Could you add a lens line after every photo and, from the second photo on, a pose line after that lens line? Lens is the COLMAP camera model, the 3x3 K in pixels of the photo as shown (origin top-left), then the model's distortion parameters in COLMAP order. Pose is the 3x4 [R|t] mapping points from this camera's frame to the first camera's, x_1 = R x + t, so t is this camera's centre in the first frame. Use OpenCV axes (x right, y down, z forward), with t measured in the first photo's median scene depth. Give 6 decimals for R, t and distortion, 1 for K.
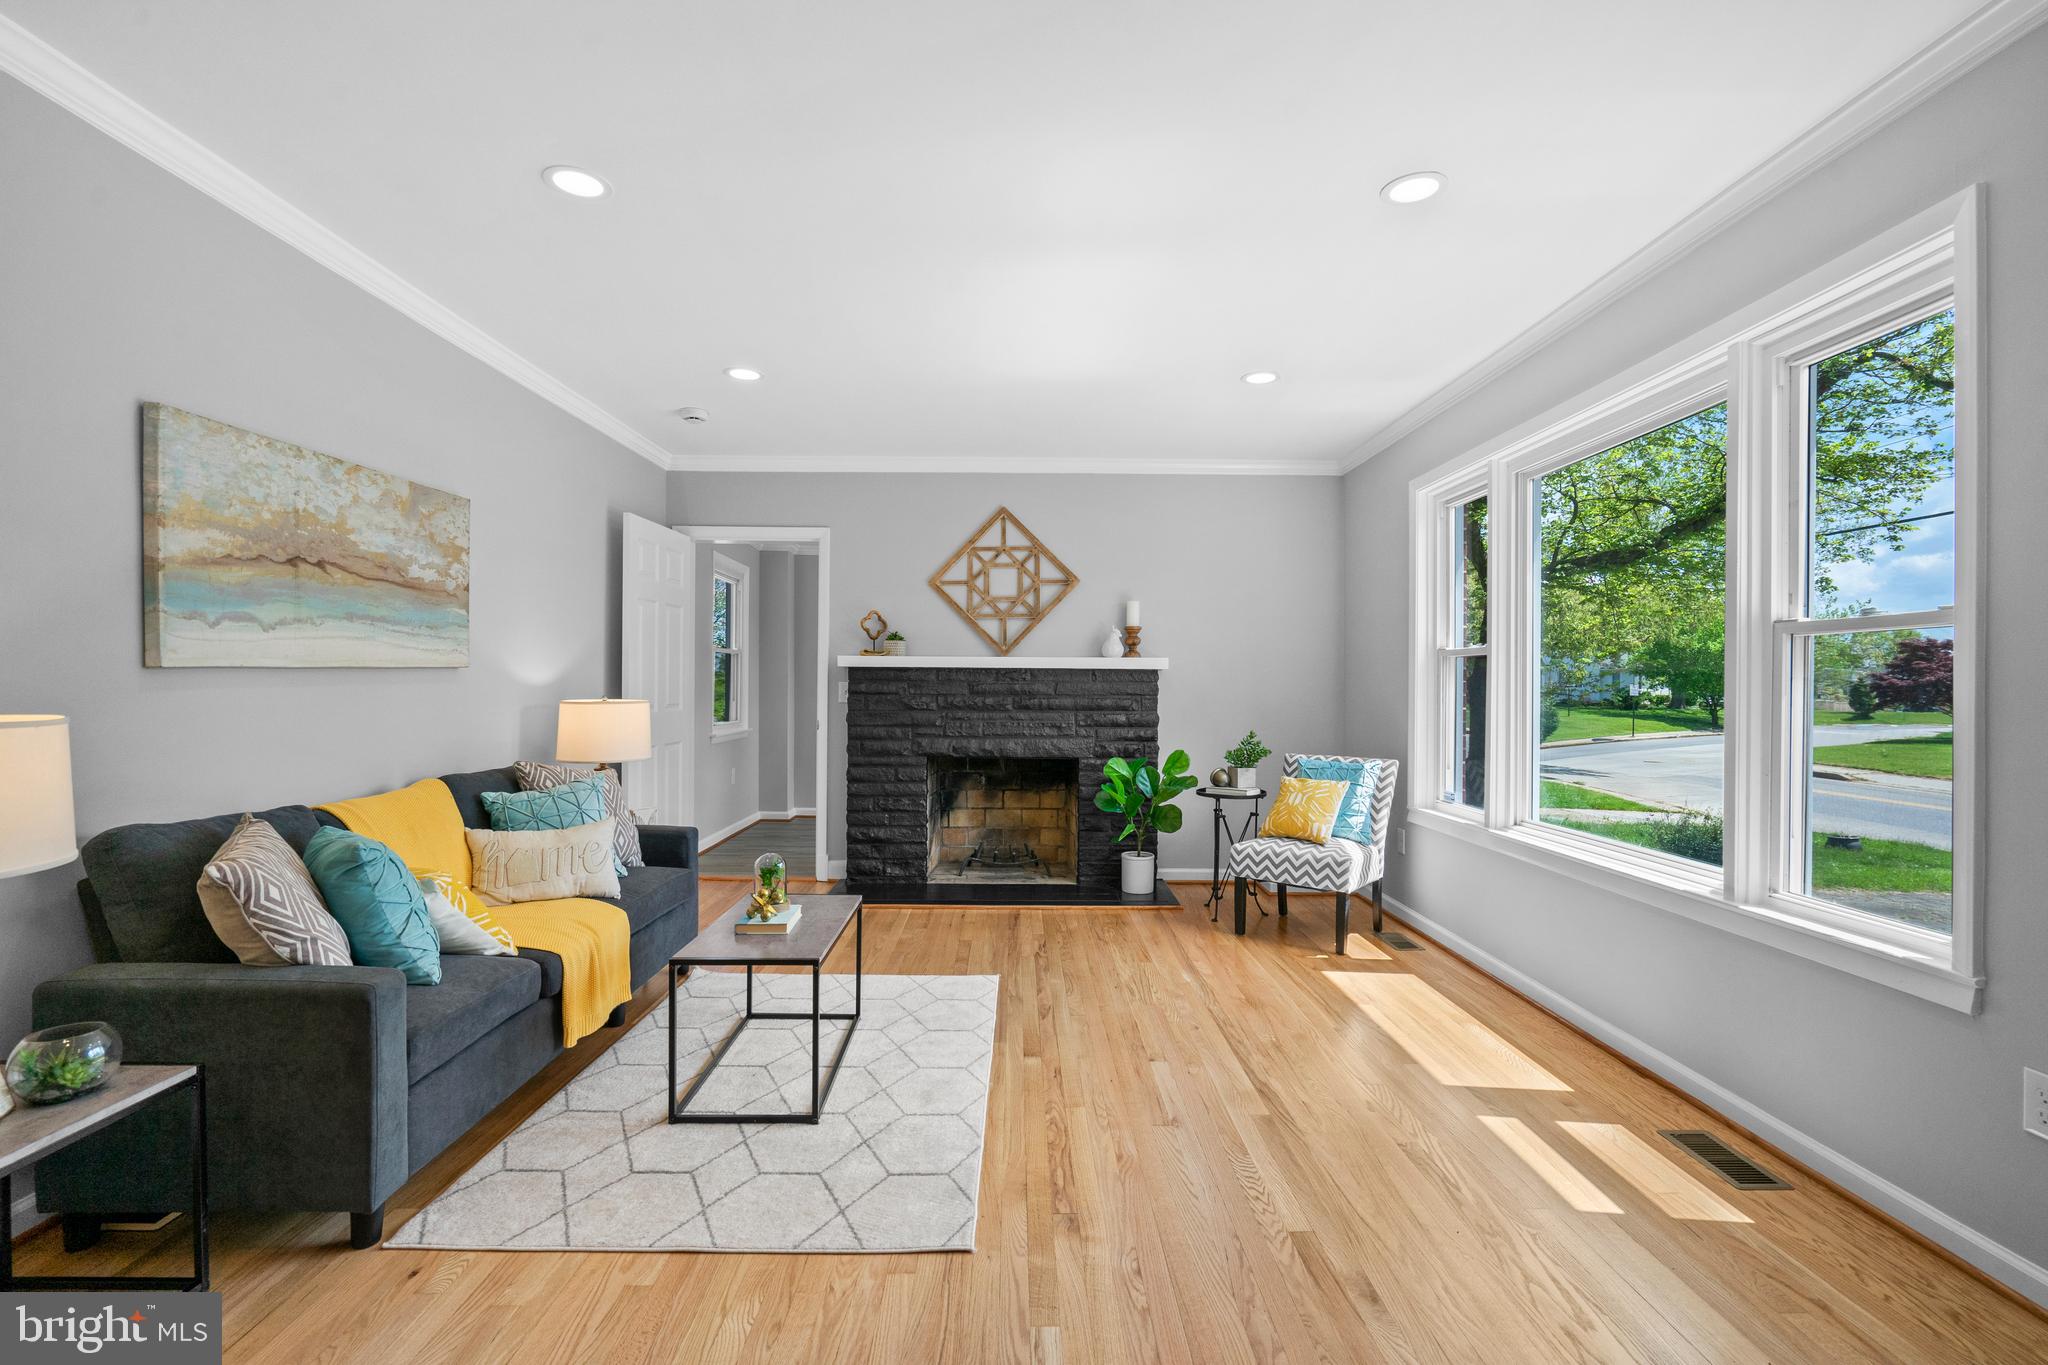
lens RADIAL K [[930.4, 0, 1018.6], [0, 930.4, 680.6], [0, 0, 1]] dist [-0.001477, 0.002005]
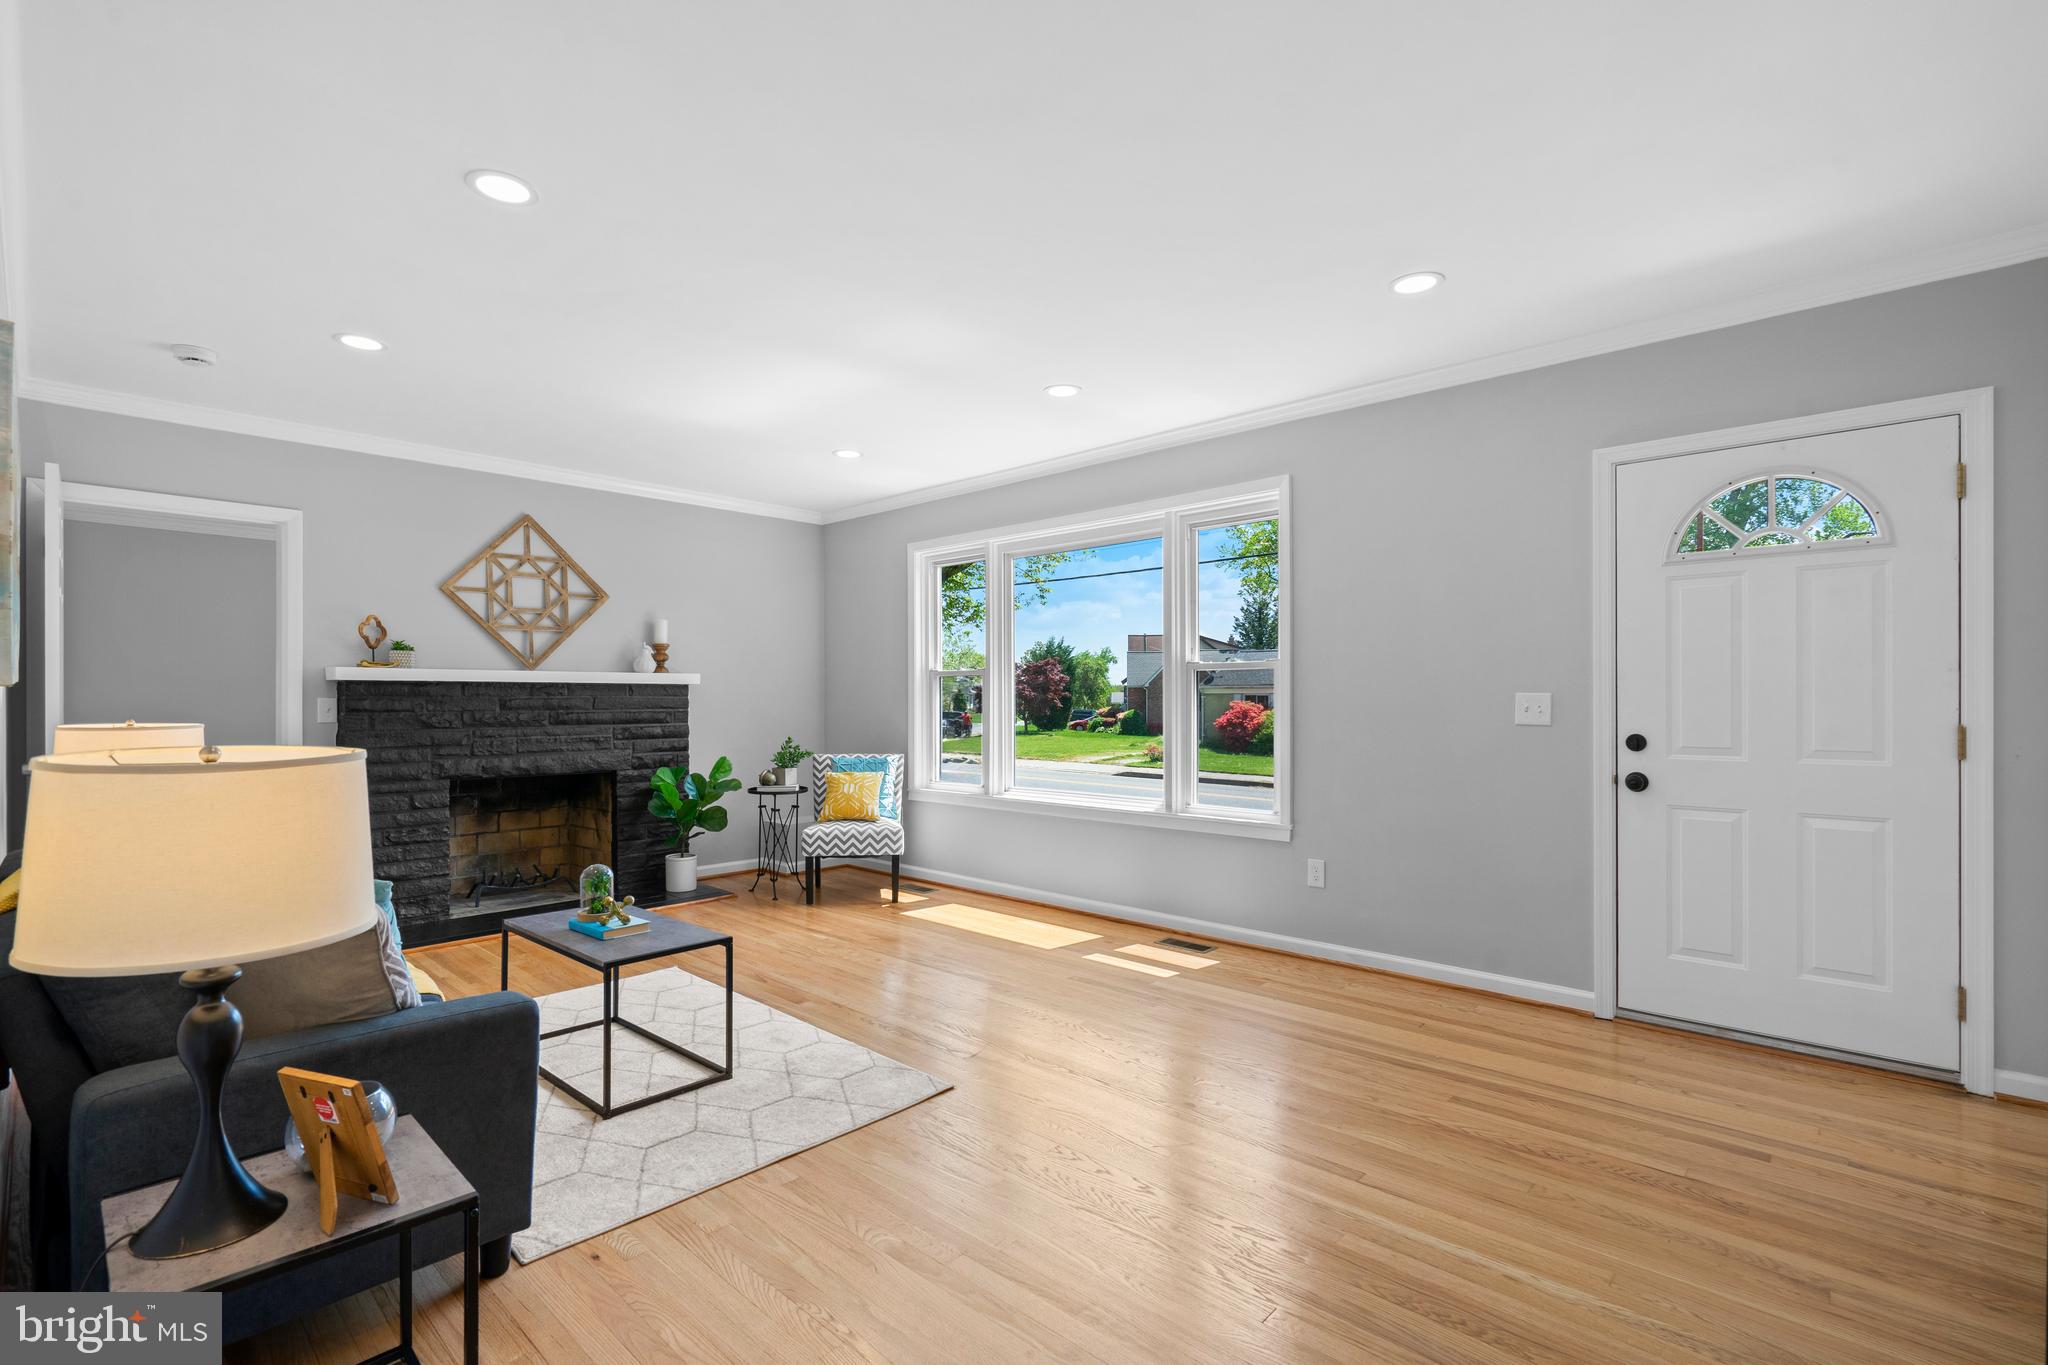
lens RADIAL K [[930.4, 0, 1023.5], [0, 930.4, 697.9], [0, 0, 1]] dist [-0.001477, 0.002005]
pose [[0.689041, -0.007601, 0.724682, -0.386024], [0.002846, 0.999966, 0.007783, -0.003635], [-0.724717, -0.003300, 0.689039, -0.032223]]
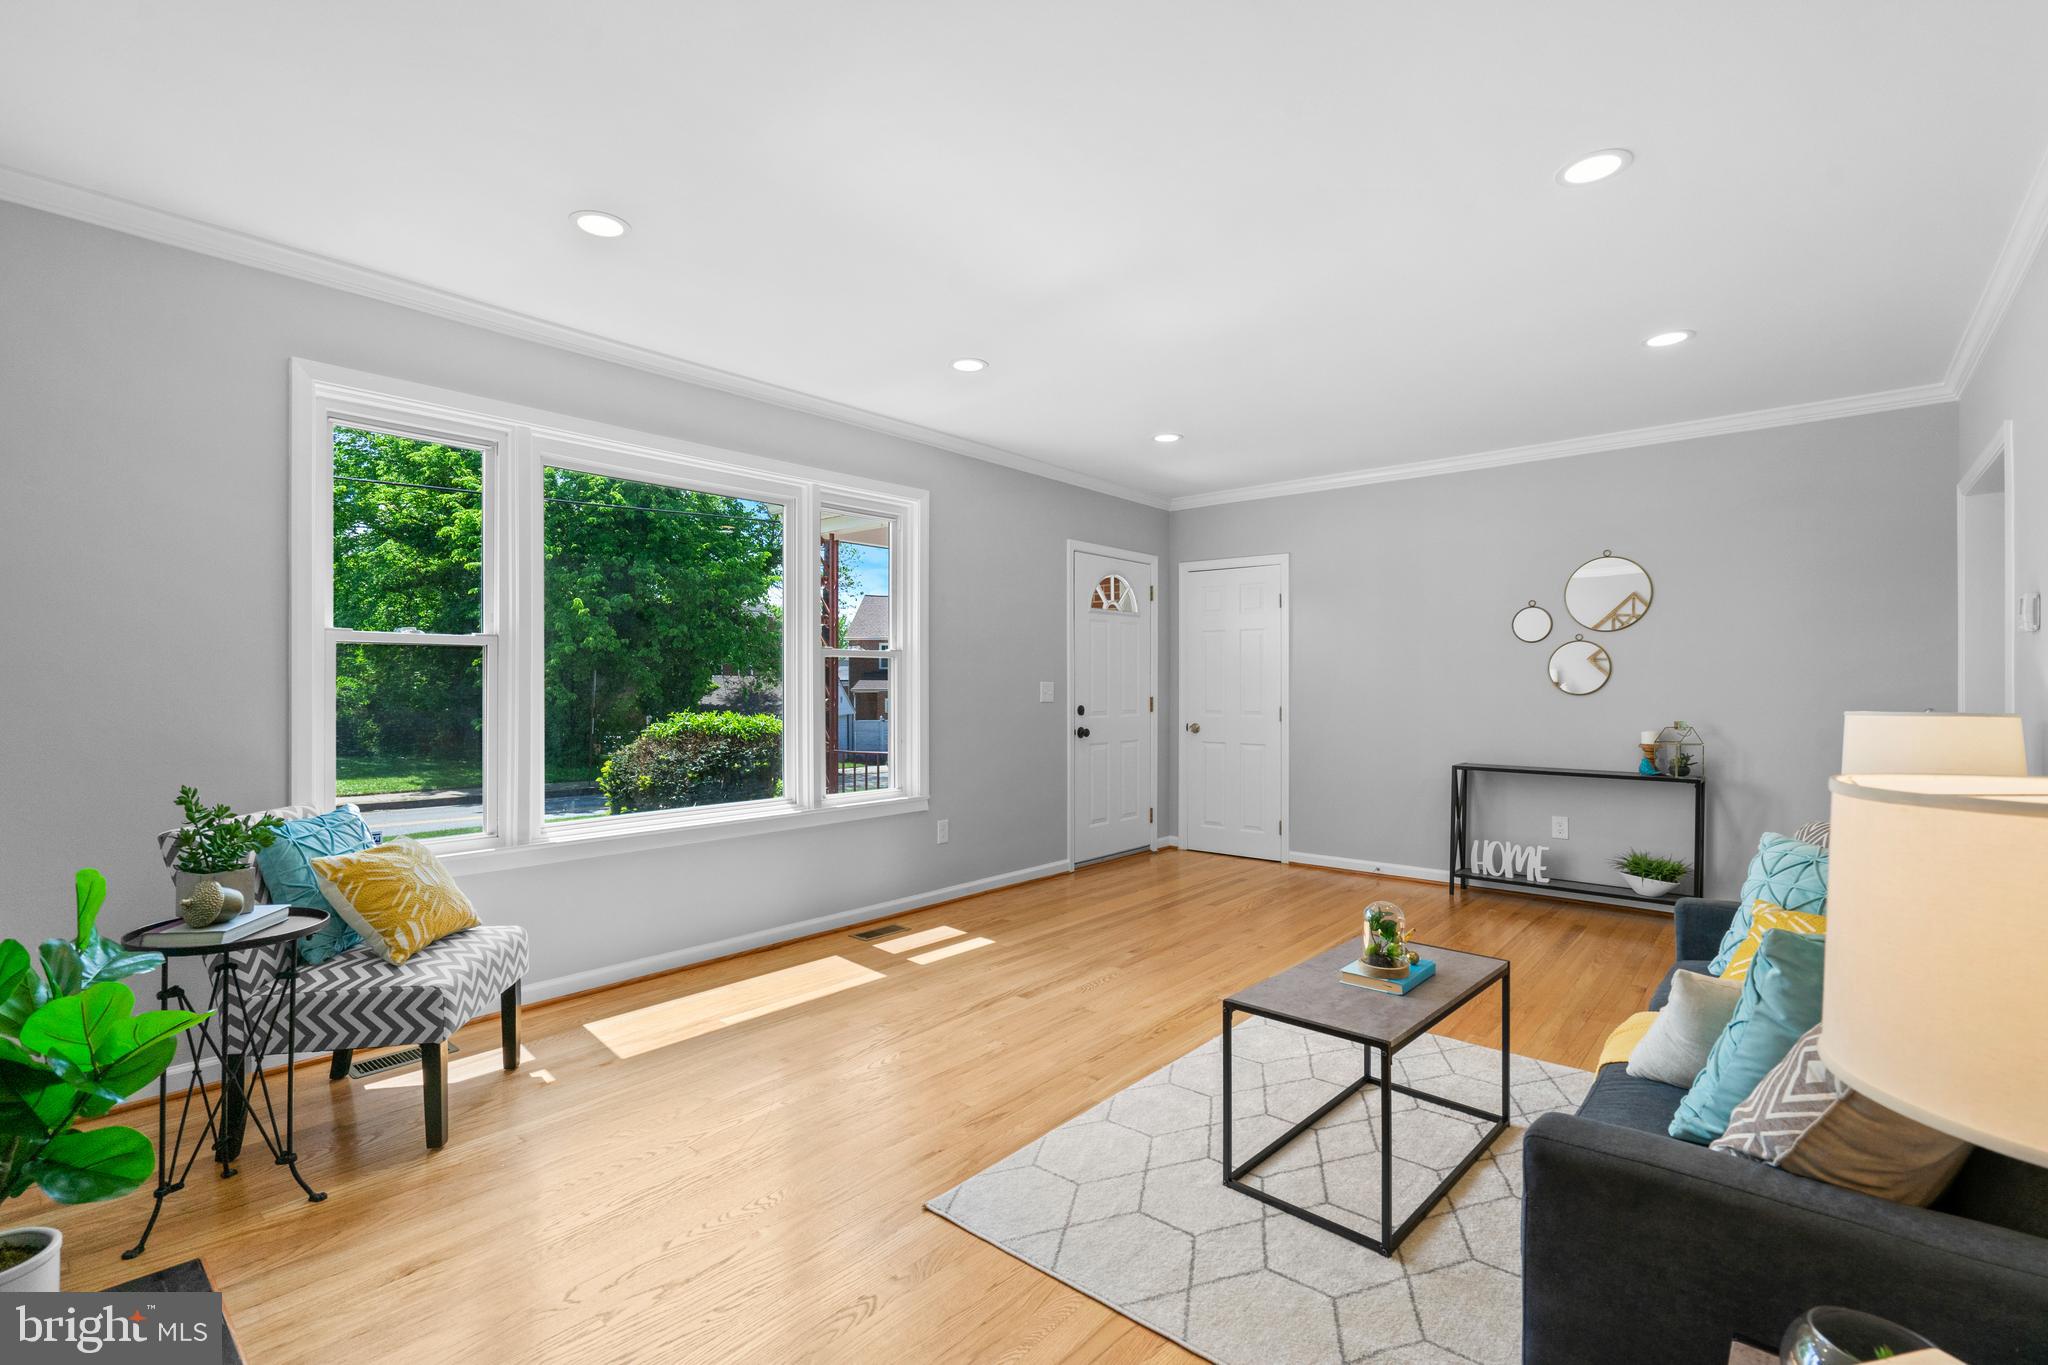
lens RADIAL K [[930.4, 0, 1017.4], [0, 930.4, 680.7], [0, 0, 1]] dist [-0.001477, 0.002005]
pose [[-0.752249, -0.007103, 0.658840, -0.320261], [-0.010809, 0.999940, -0.001562, -0.000561], [-0.658790, -0.008297, -0.752281, 1.021597]]
